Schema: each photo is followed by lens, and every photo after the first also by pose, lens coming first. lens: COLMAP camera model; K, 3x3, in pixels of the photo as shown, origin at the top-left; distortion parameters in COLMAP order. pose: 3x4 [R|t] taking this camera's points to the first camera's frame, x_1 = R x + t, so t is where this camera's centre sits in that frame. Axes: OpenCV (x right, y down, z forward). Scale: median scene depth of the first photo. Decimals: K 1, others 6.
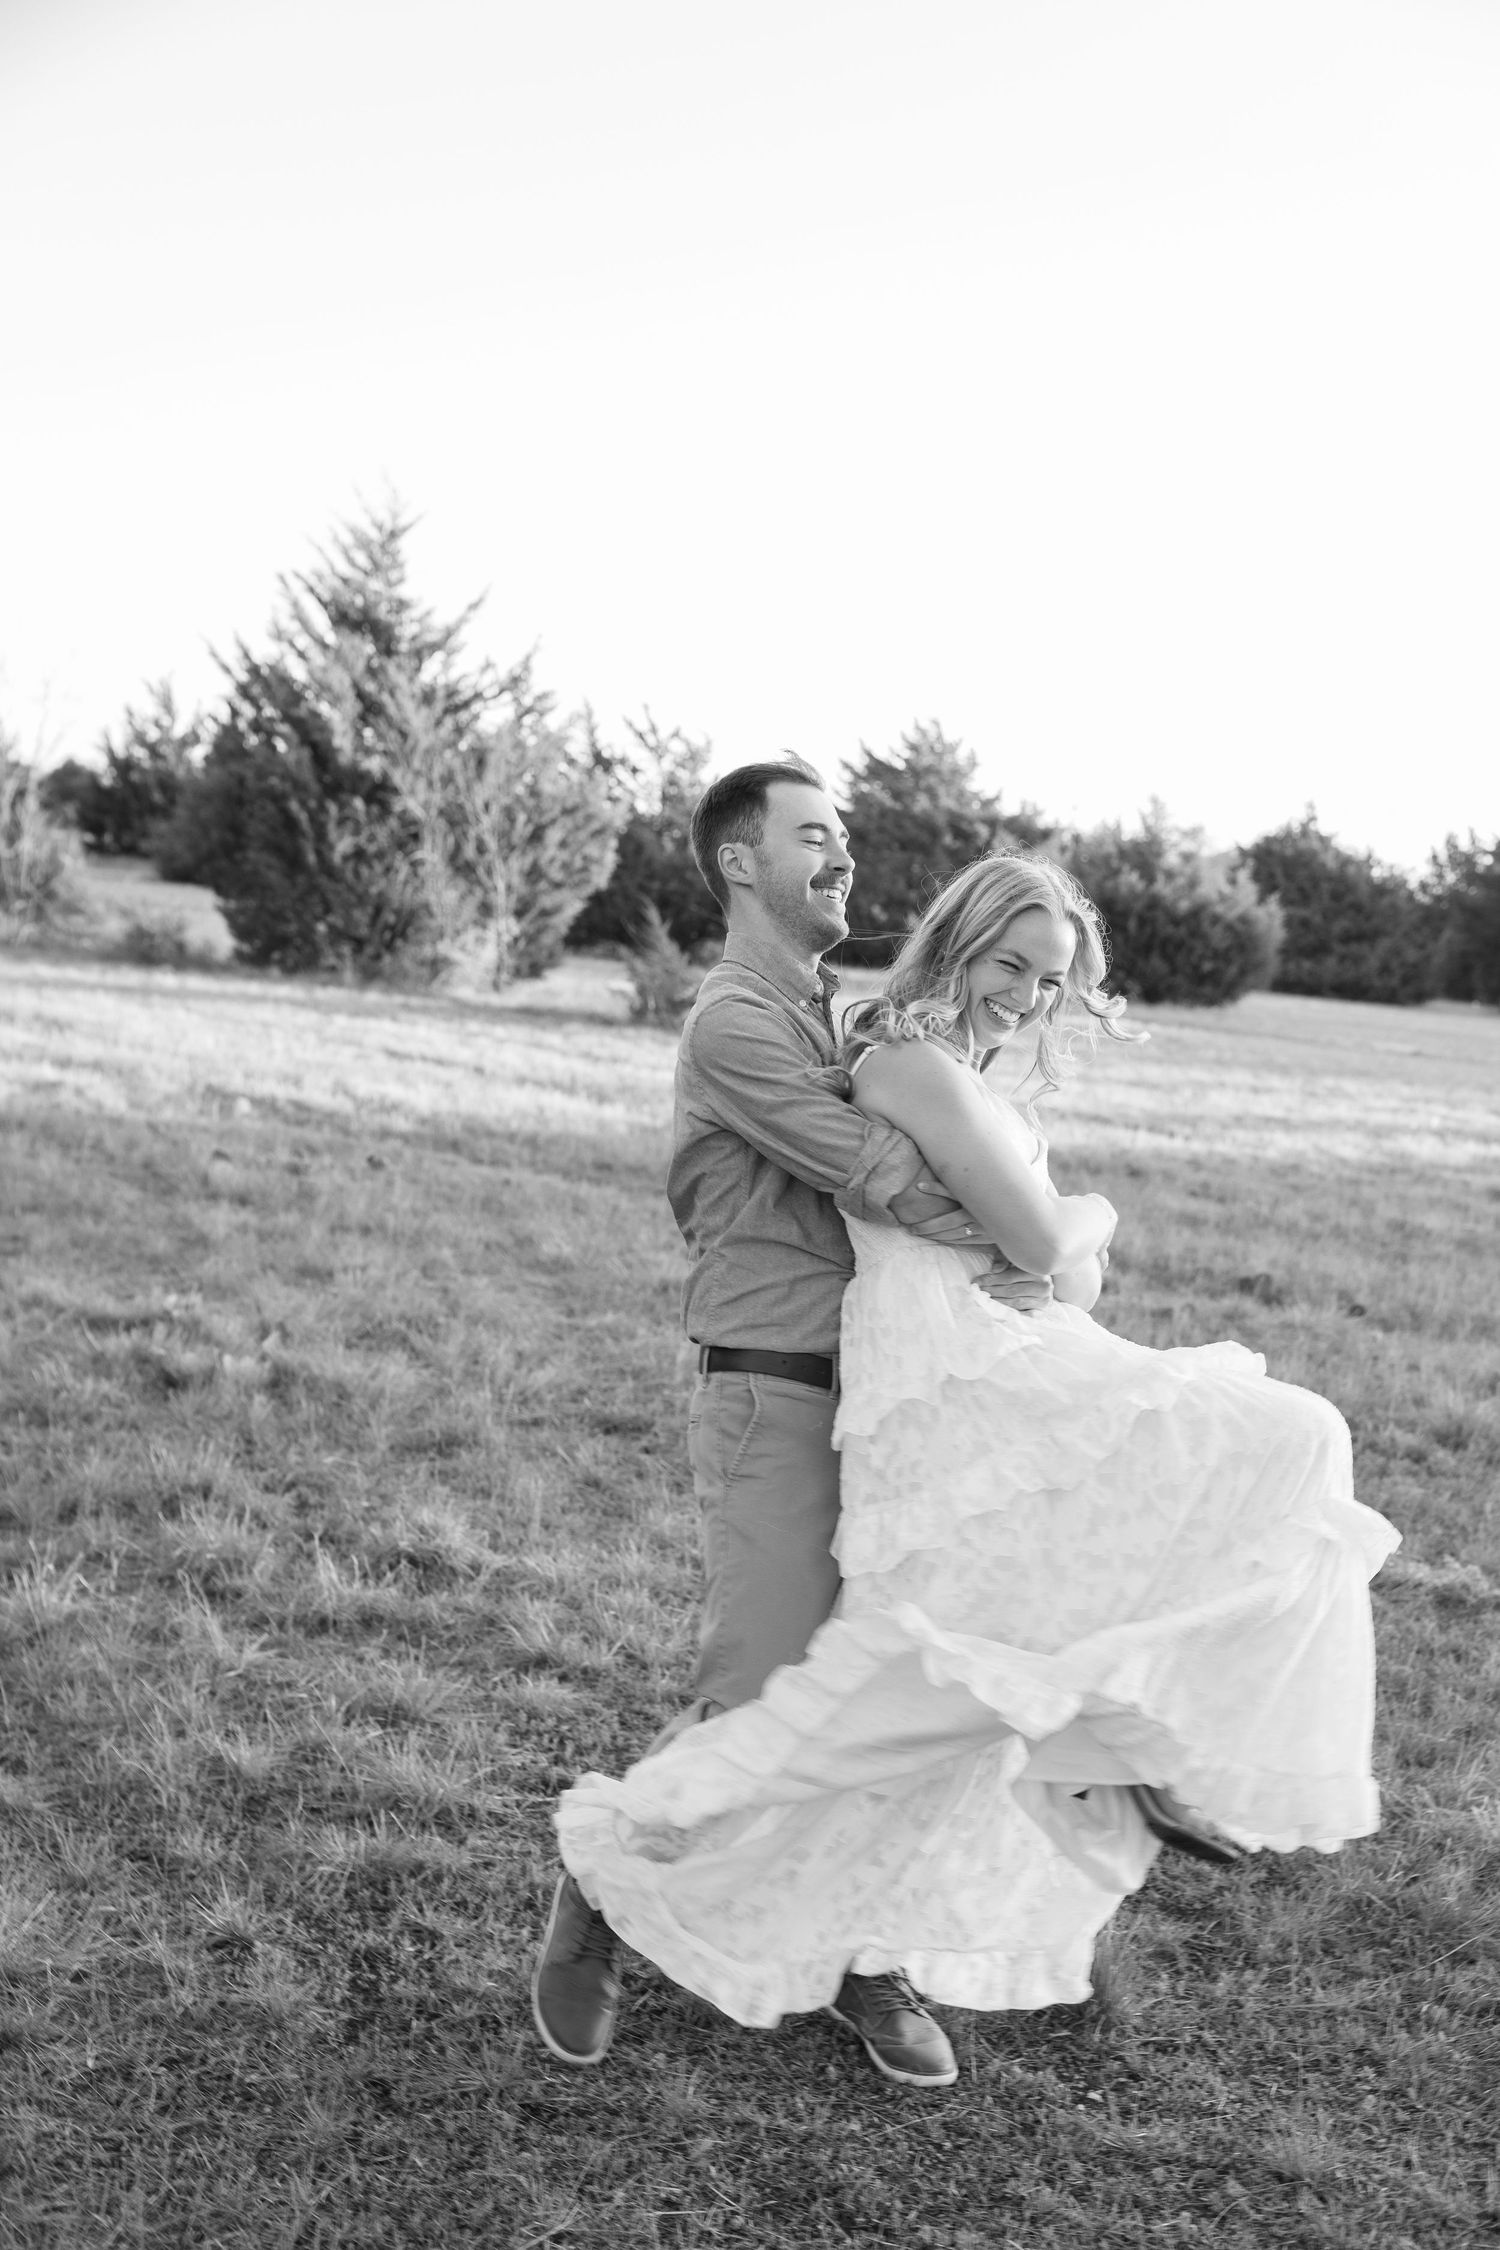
lens RADIAL K [[2925.0, 0, 790.0], [0, 2925.0, 1162.9], [0, 0, 1]] dist [0.004646, 0.101901]
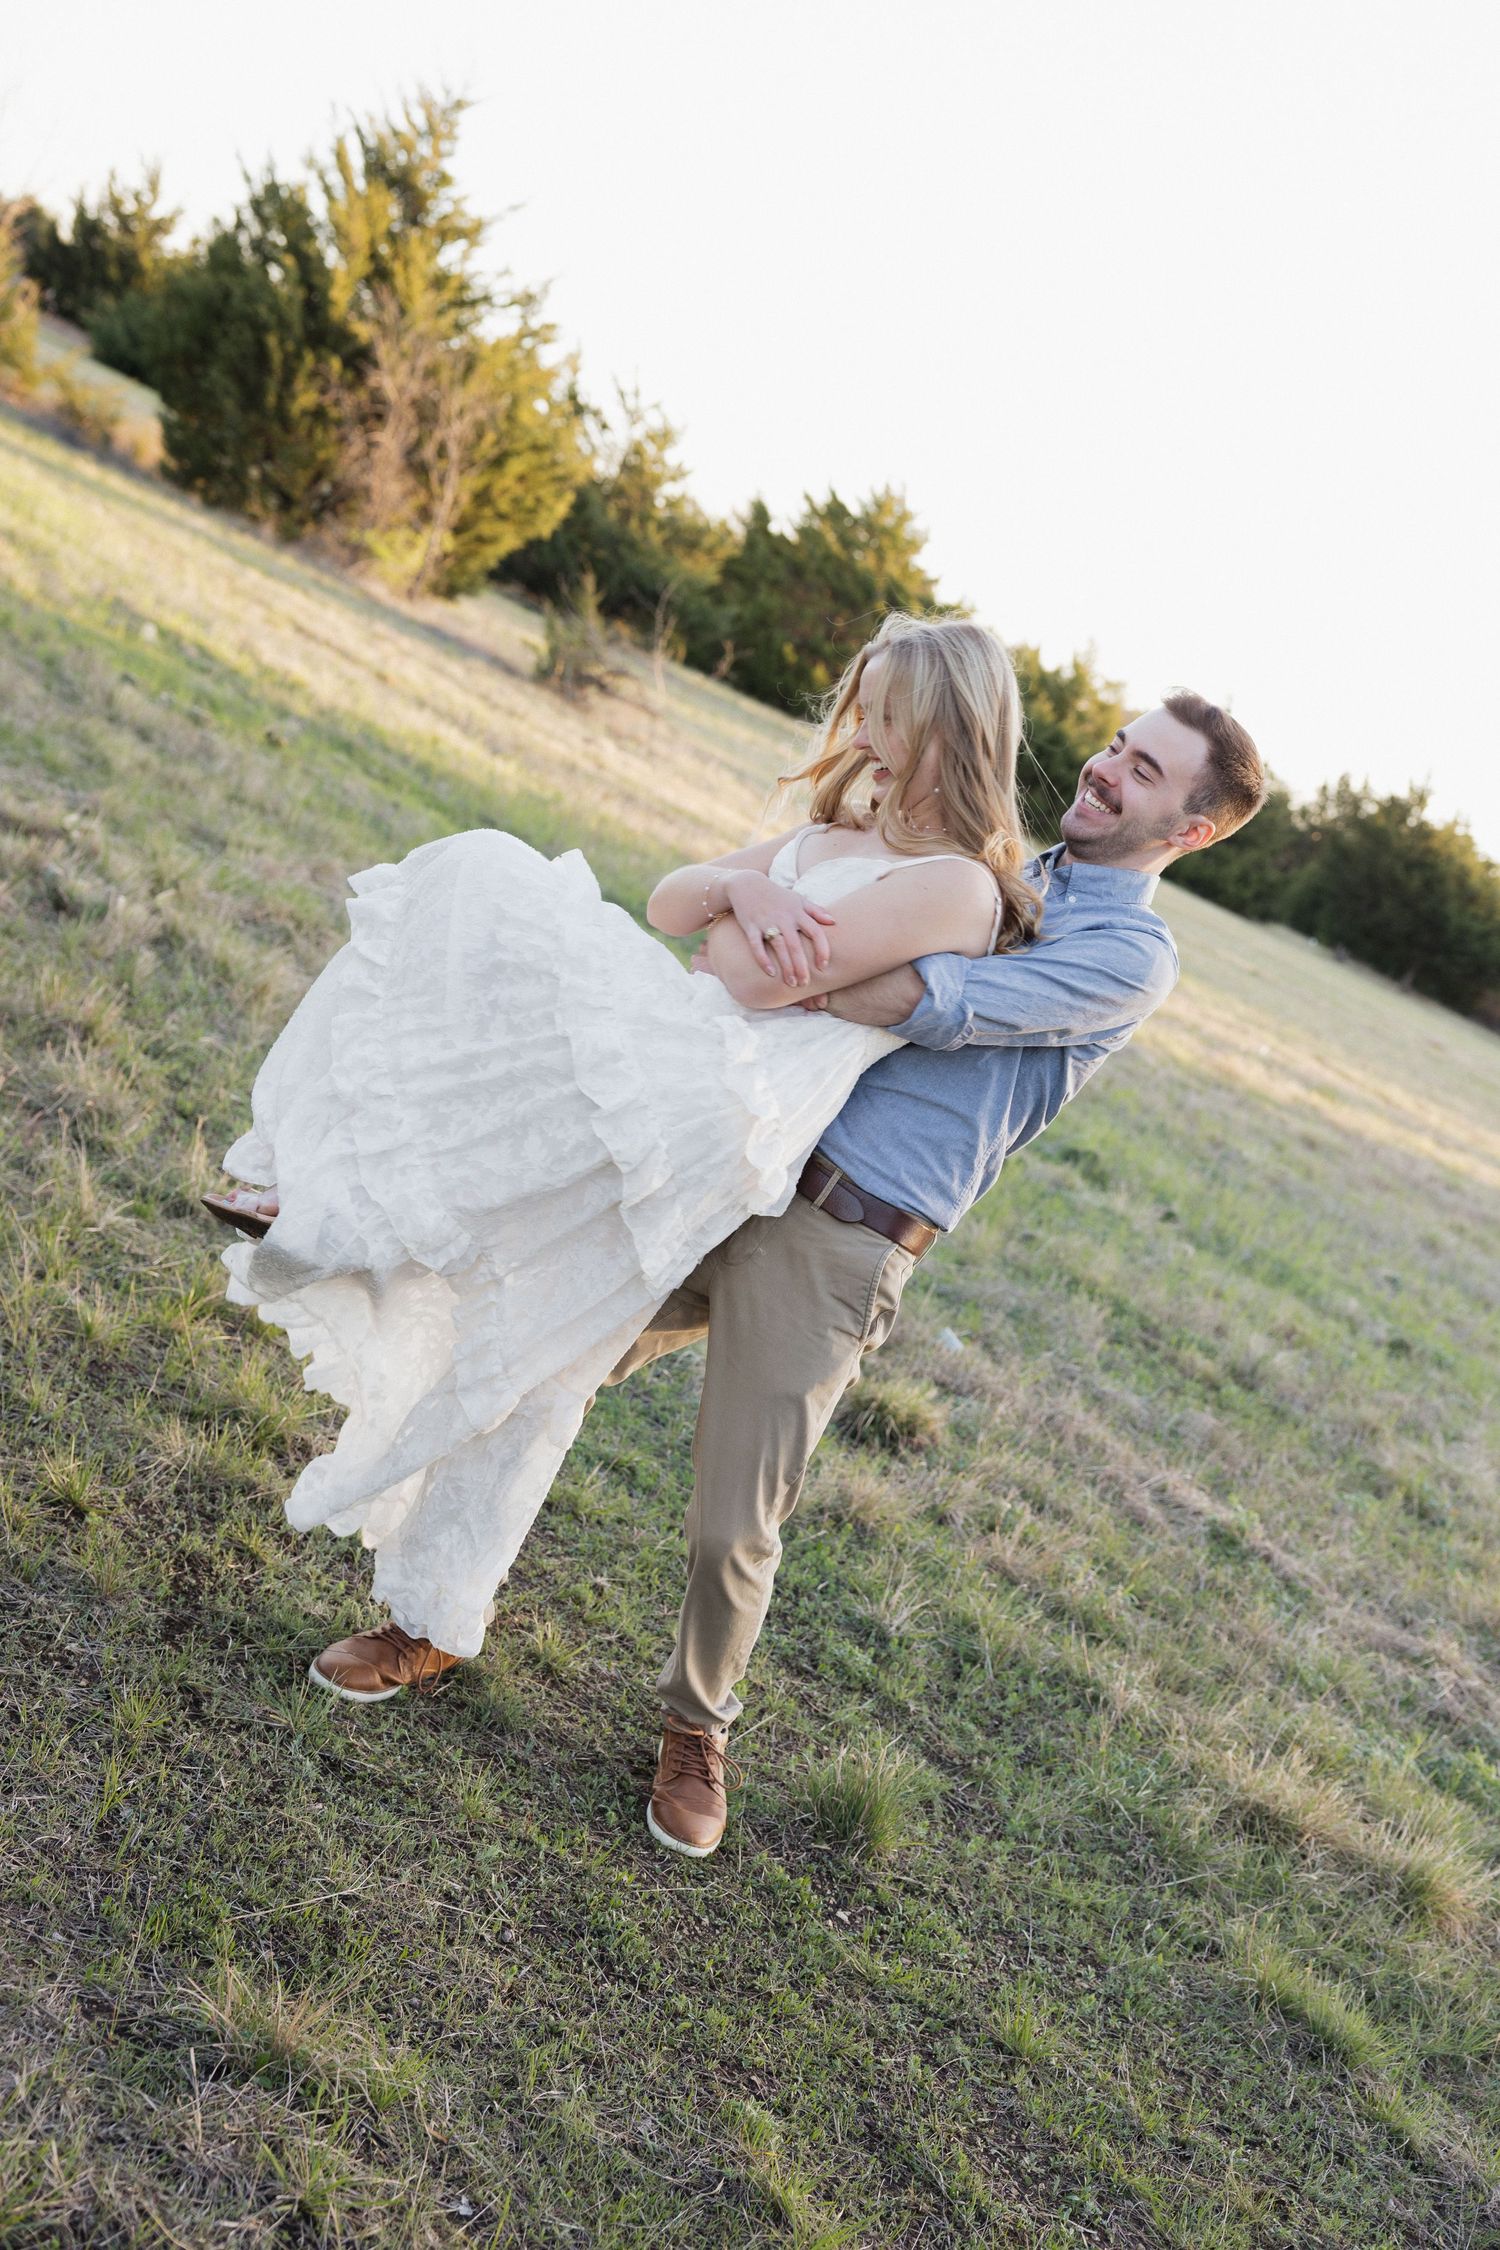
lens RADIAL K [[2959.7, 0, 797.4], [0, 2959.7, 1137.8], [0, 0, 1]] dist [0.006481, 0.117447]
pose [[0.939683, 0.329247, 0.092697, -0.040932], [-0.335809, 0.939544, 0.067008, -0.000370], [-0.065031, -0.094094, 0.993437, -0.000578]]
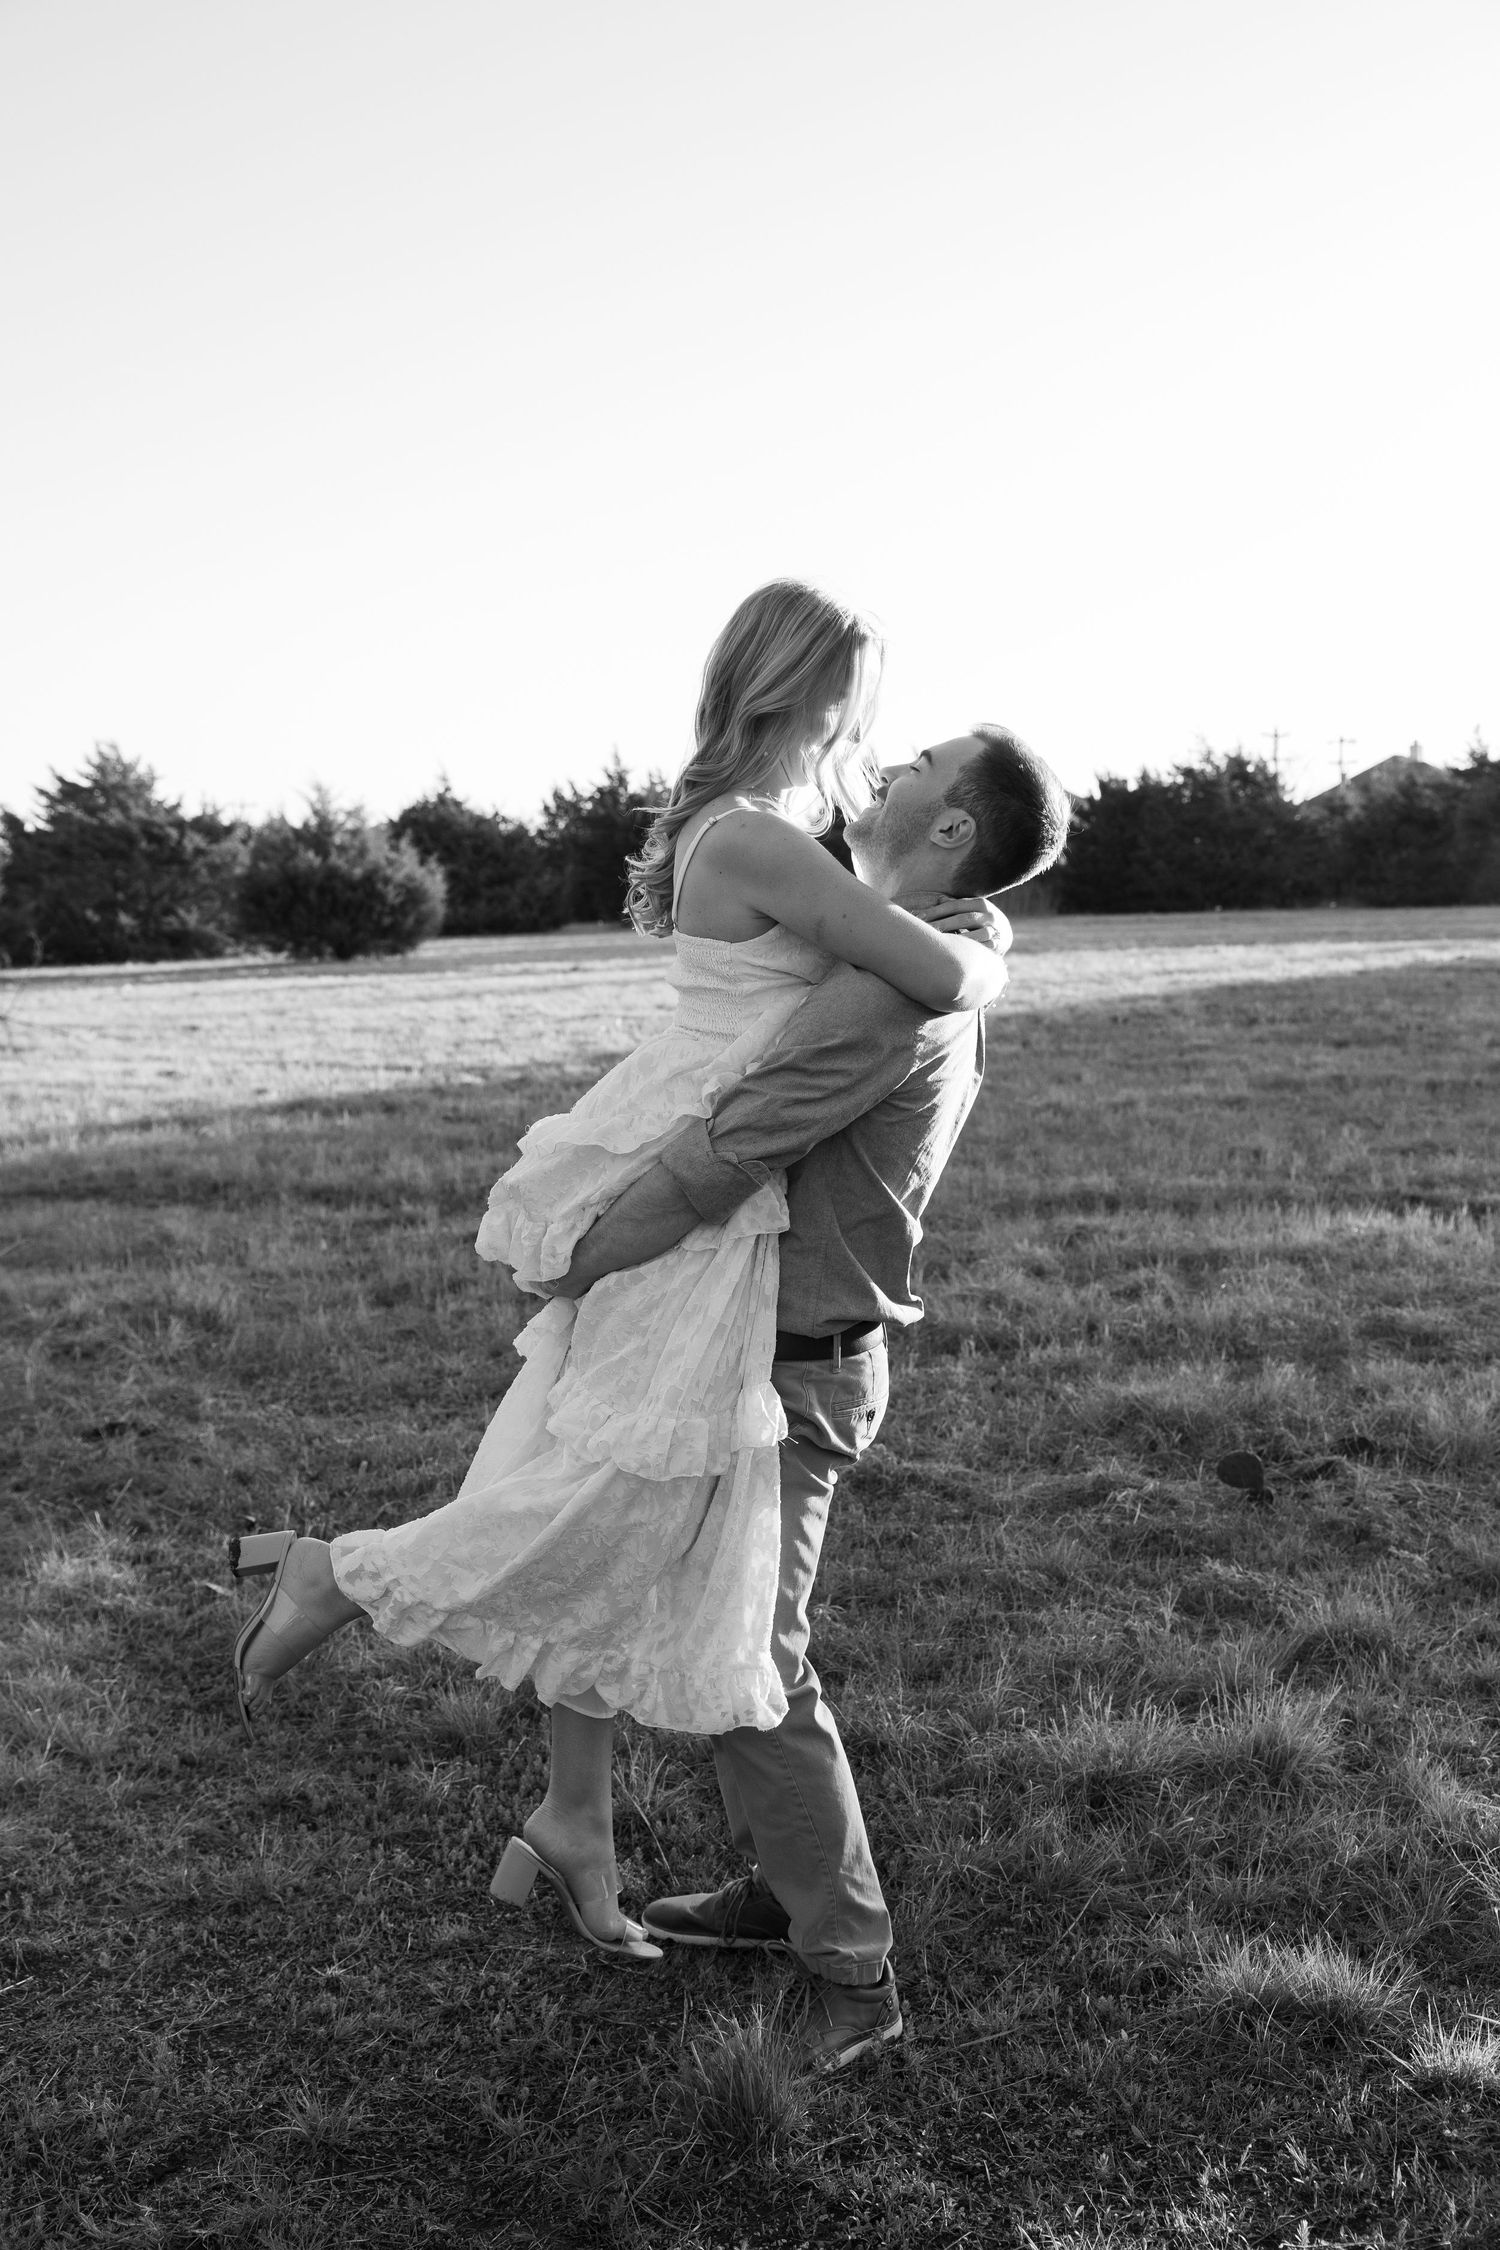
lens RADIAL K [[2419.9, 0, 750.0], [0, 2419.9, 1125.0], [0, 0, 1]] dist [0.002638, 0.008371]
pose [[0.946778, -0.162871, 0.277641, -0.019737], [0.158199, 0.986625, 0.039307, -0.009342], [-0.280329, 0.006707, 0.959881, 0.149431]]
